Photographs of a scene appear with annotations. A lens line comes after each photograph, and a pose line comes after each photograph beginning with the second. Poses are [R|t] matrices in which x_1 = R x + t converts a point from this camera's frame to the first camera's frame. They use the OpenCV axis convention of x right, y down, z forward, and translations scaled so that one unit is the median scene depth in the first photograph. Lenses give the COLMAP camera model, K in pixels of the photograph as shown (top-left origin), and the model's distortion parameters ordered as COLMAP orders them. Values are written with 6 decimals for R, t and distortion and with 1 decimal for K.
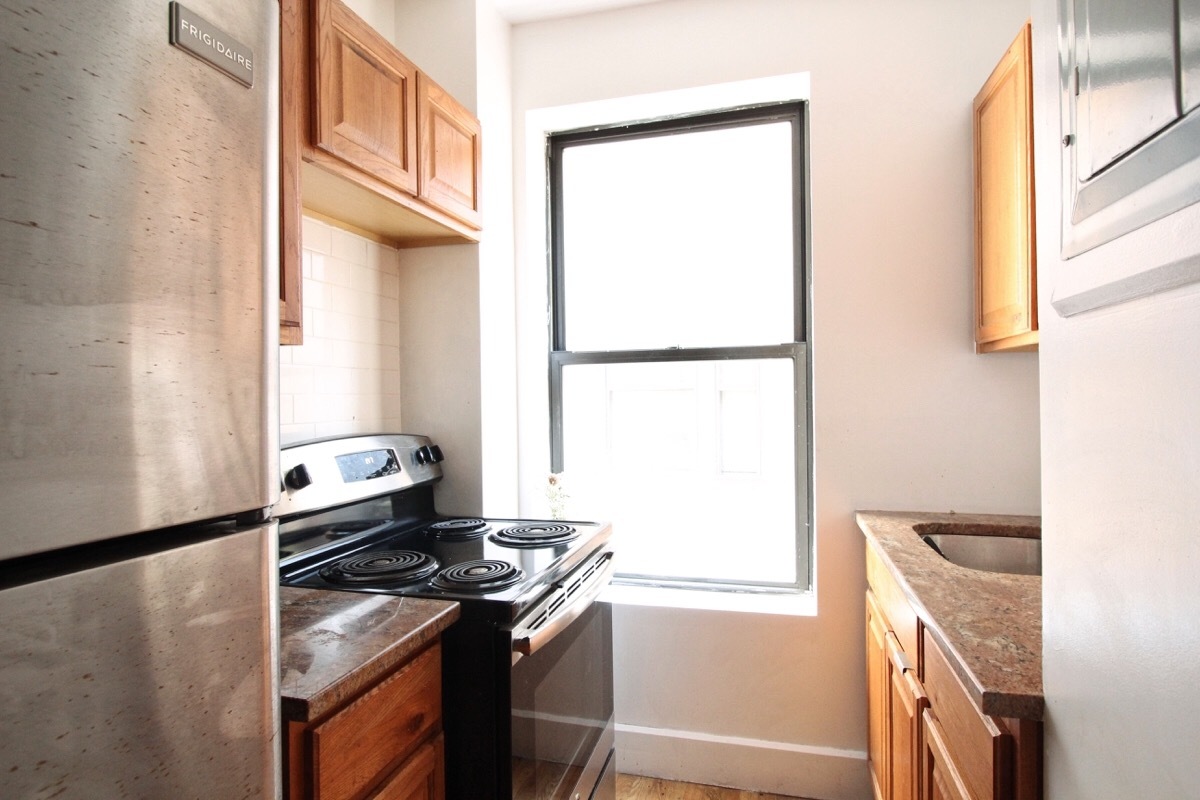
lens RADIAL K [[656.1, 0, 600.0], [0, 656.1, 400.0], [0, 0, 1]] dist [-0.006589, -0.000607]
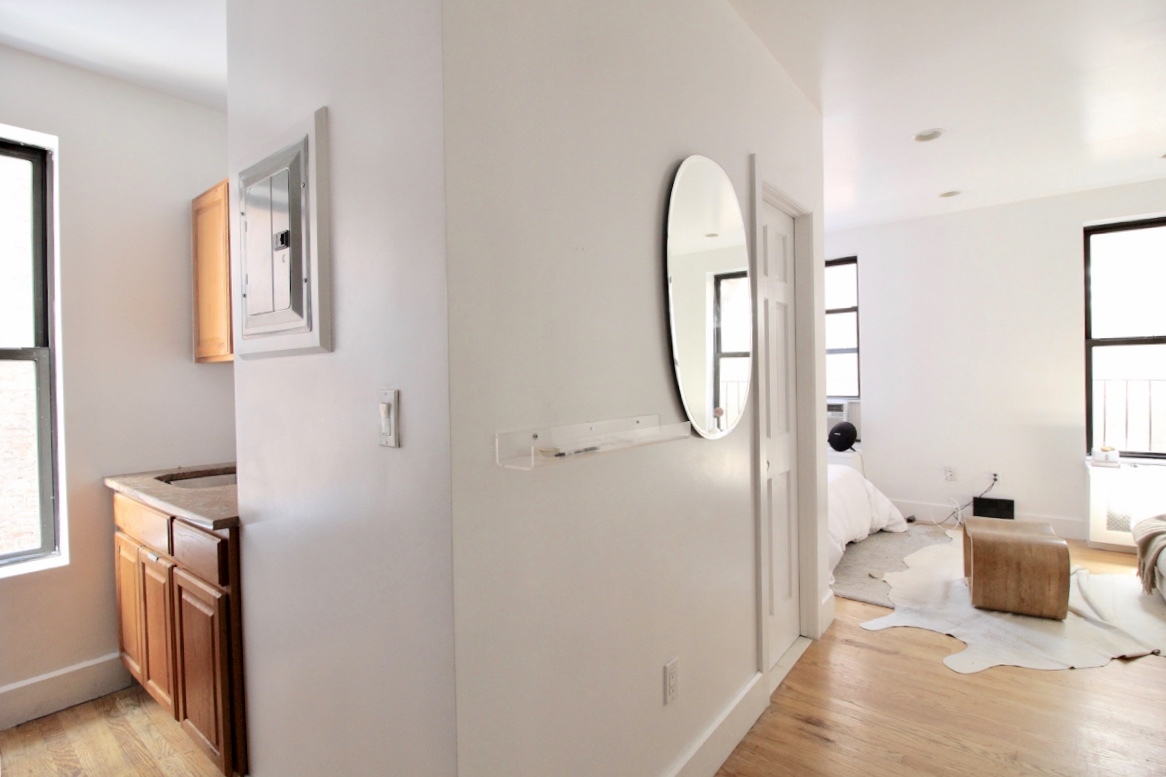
lens RADIAL K [[567.4, 0, 576.8], [0, 567.4, 383.4], [0, 0, 1]] dist [-0.013563, -0.000299]
pose [[0.419489, 0.001041, 0.907760, -0.280228], [0.018279, 0.999787, -0.009594, 0.007481], [-0.907576, 0.020617, 0.419380, -0.413937]]
